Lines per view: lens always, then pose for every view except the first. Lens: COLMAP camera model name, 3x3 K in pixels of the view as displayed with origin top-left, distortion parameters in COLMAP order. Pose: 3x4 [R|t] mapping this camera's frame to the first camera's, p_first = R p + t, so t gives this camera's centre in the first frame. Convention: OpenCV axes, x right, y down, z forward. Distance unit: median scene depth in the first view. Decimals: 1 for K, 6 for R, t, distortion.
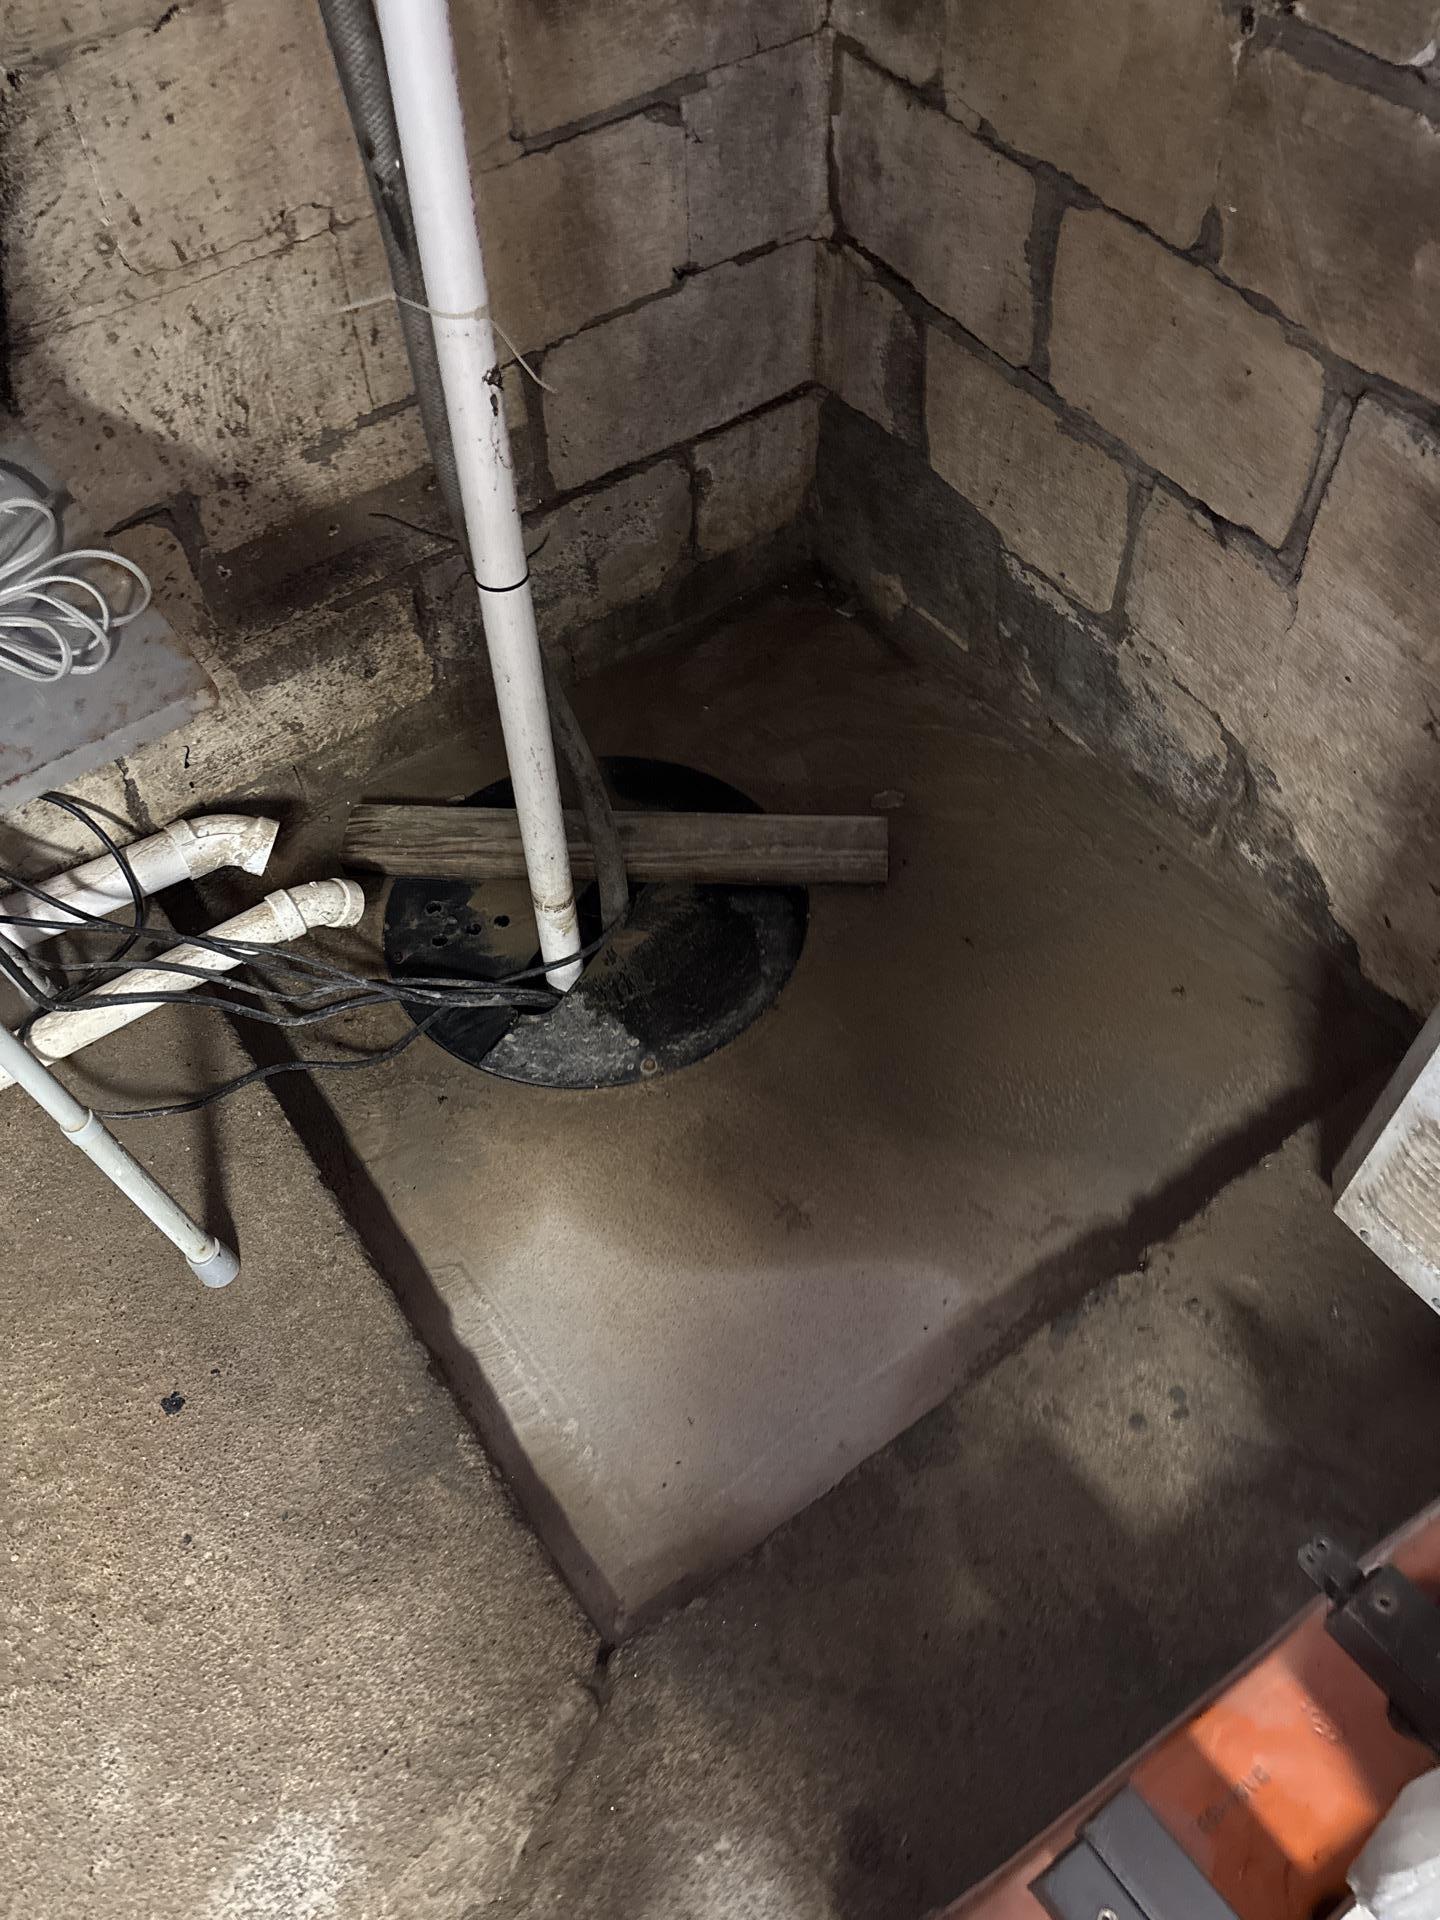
lens RADIAL K [[1453.5, 0, 722.8], [0, 1453.5, 959.3], [0, 0, 1]] dist [-0.007432, -0.001979]
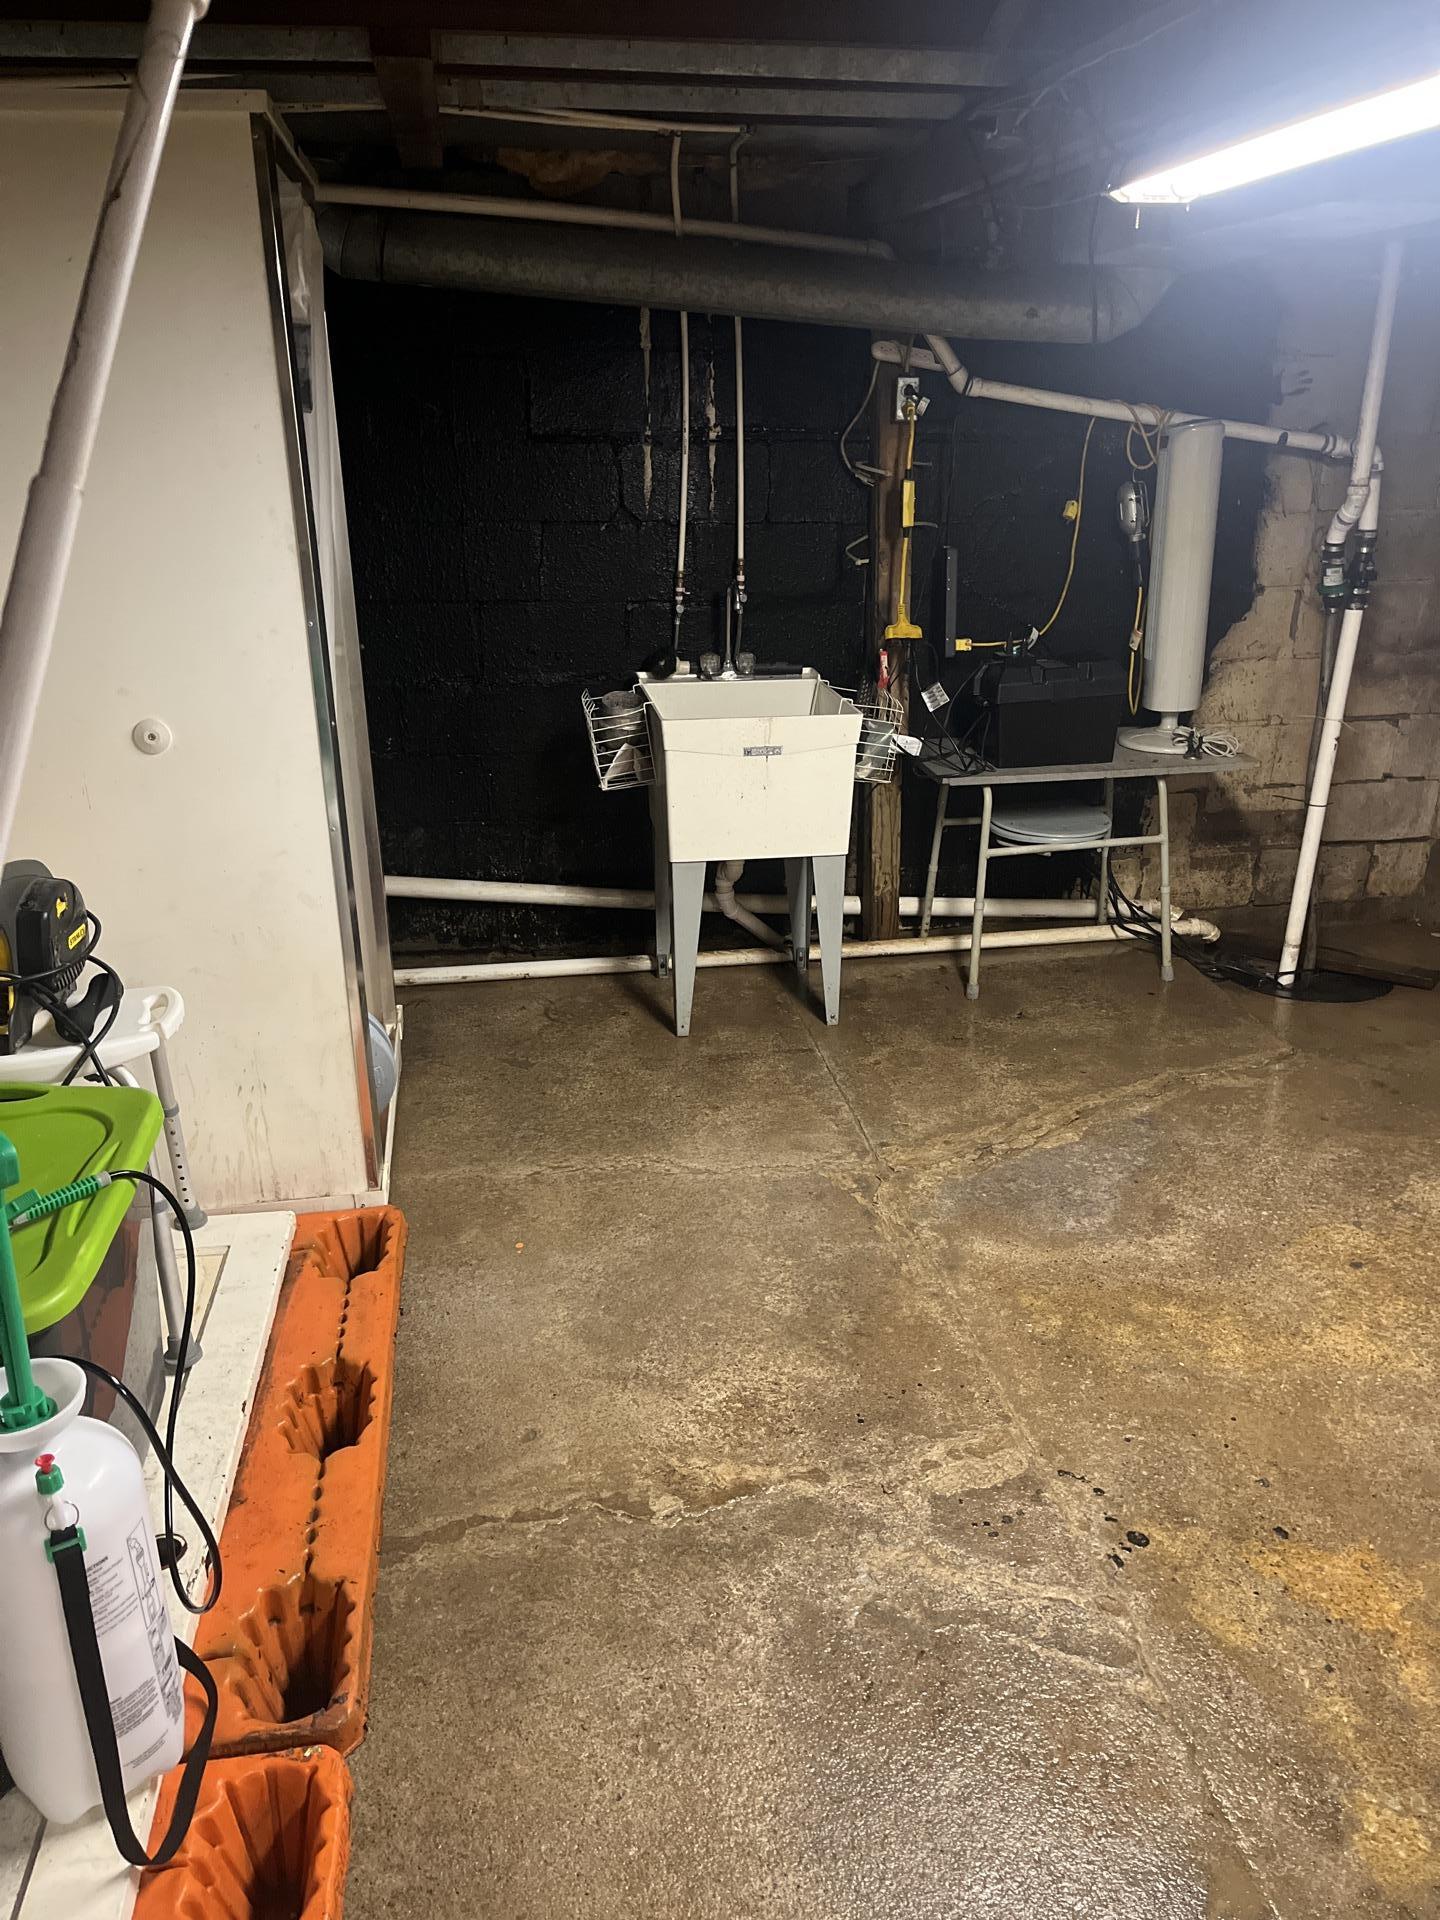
lens RADIAL K [[1449.4, 0, 719.0], [0, 1449.4, 964.1], [0, 0, 1]] dist [0.007685, 0.002045]
pose [[0.888463, 0.201353, -0.412421, 0.055407], [-0.383948, 0.818396, -0.427565, 1.485087], [0.251432, 0.538223, 0.804424, -1.357504]]
